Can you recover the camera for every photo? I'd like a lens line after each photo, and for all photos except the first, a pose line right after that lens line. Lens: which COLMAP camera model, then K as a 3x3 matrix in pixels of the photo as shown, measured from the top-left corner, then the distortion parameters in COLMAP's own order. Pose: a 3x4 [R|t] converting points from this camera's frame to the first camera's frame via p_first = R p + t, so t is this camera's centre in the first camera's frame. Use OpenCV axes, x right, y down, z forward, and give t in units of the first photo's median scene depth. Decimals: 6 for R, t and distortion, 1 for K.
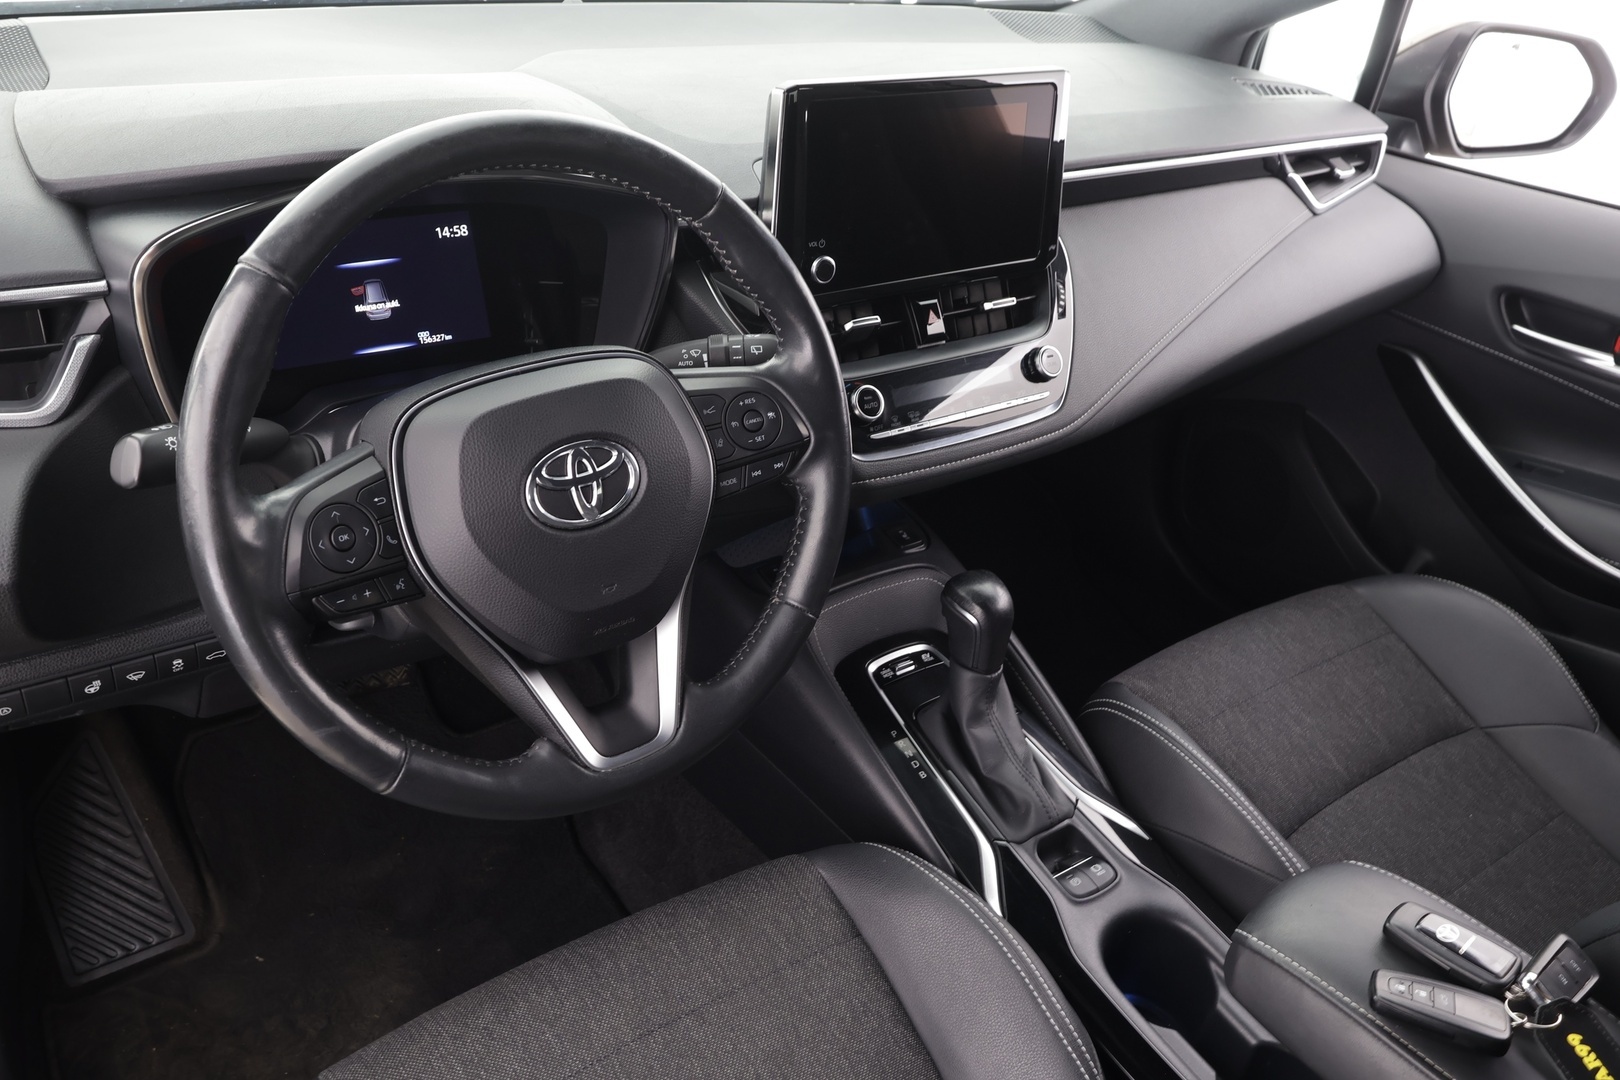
lens RADIAL K [[1315.8, 0, 810.0], [0, 1315.8, 540.0], [0, 0, 1]] dist [-0.003036, -0.002058]
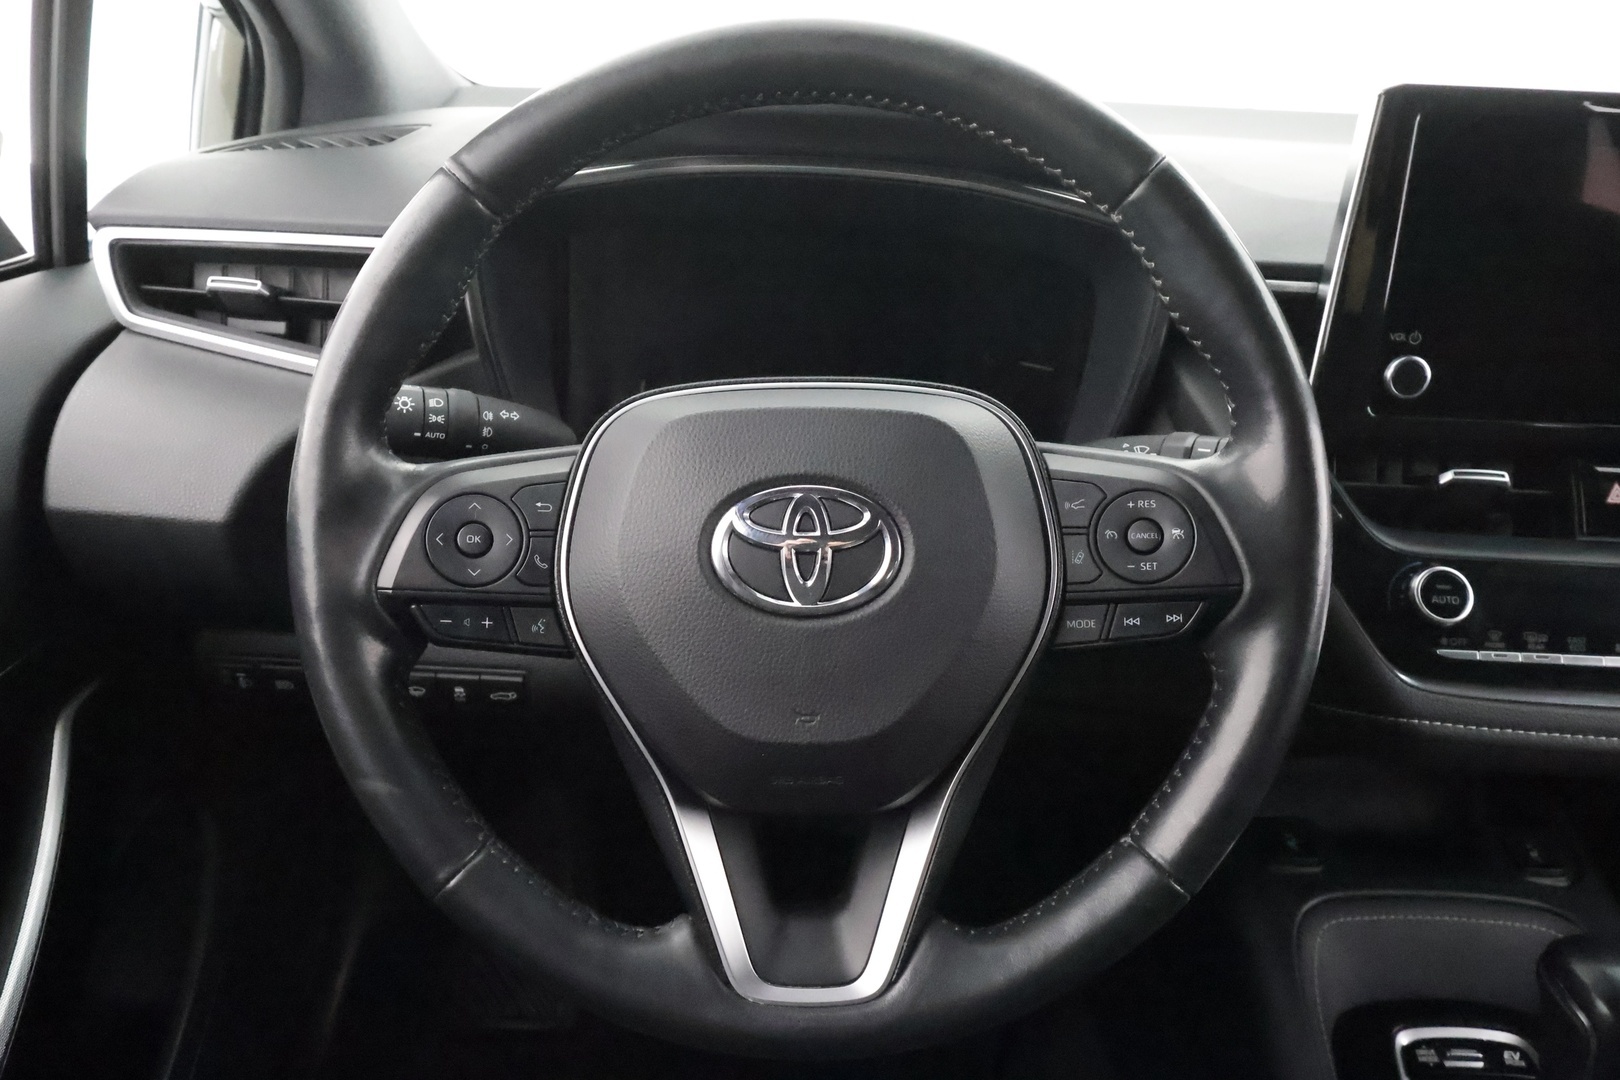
lens RADIAL K [[1219.1, 0, 810.0], [0, 1219.1, 540.0], [0, 0, 1]] dist [-0.001272, -0.005458]
pose [[0.793519, 0.176657, -0.582341, 0.161678], [-0.281530, 0.954943, -0.093935, 0.008206], [0.539508, 0.238486, 0.807500, 0.451312]]
